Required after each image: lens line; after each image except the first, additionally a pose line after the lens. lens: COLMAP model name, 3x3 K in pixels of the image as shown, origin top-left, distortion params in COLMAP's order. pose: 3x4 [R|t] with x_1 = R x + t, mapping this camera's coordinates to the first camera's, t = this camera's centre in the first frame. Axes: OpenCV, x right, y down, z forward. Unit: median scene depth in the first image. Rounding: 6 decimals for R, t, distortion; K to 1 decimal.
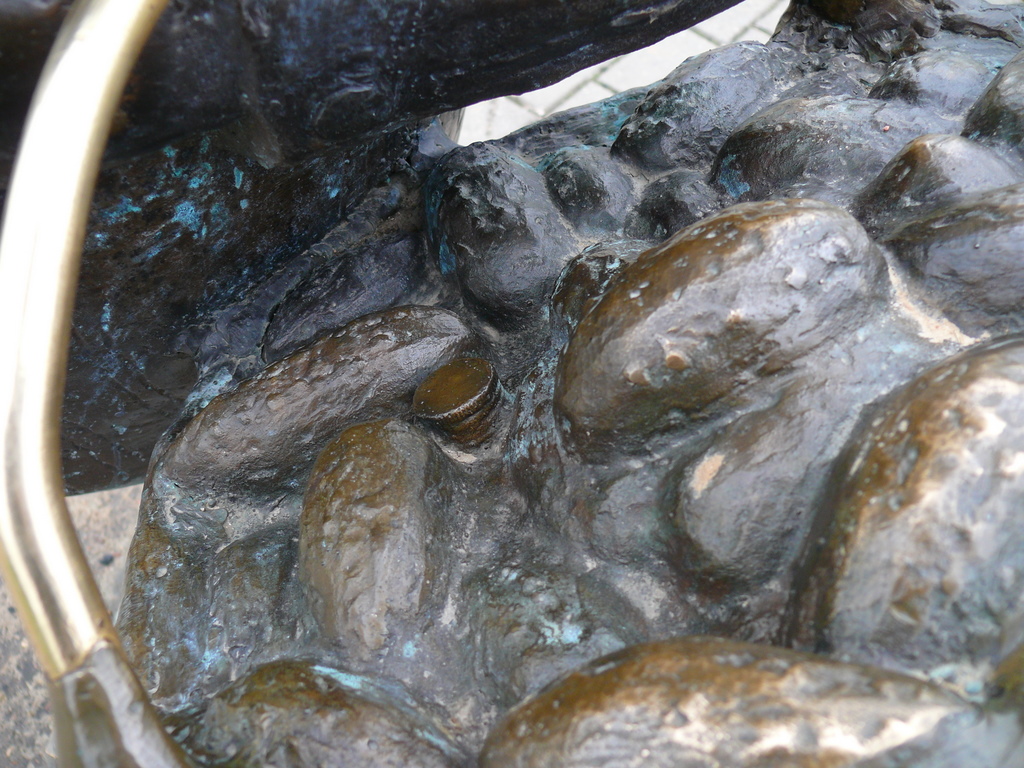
lens RADIAL K [[1064.6, 0, 504.7], [0, 1064.6, 378.5], [0, 0, 1]] dist [-0.208588, 0.251442]
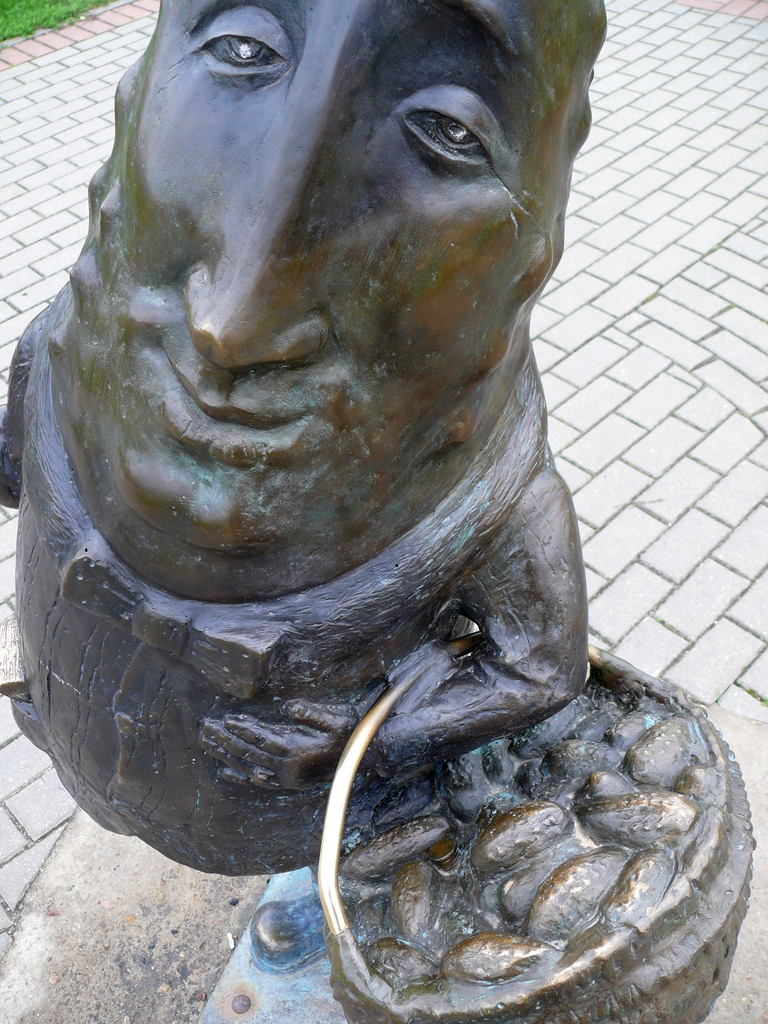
lens RADIAL K [[1064.6, 0, 384.0], [0, 1064.6, 512.0], [0, 0, 1]] dist [-0.208588, 0.251442]
pose [[0.989566, -0.007857, -0.143868, 0.233136], [-0.020534, 0.980629, -0.194796, -0.368094], [0.142611, 0.195717, 0.970235, -2.172857]]
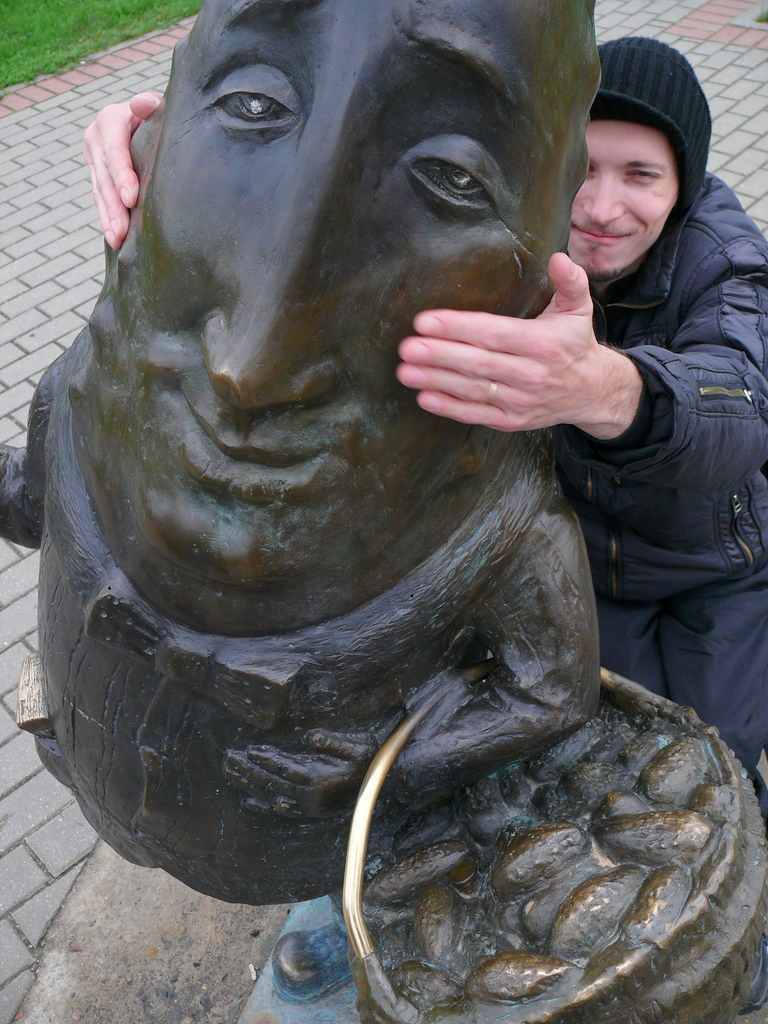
lens RADIAL K [[1064.6, 0, 384.0], [0, 1064.6, 512.0], [0, 0, 1]] dist [-0.208588, 0.251442]
pose [[0.988133, -0.037474, -0.148960, 0.224783], [0.003538, 0.975079, -0.221831, -0.359437], [0.153561, 0.218671, 0.963640, -2.255758]]
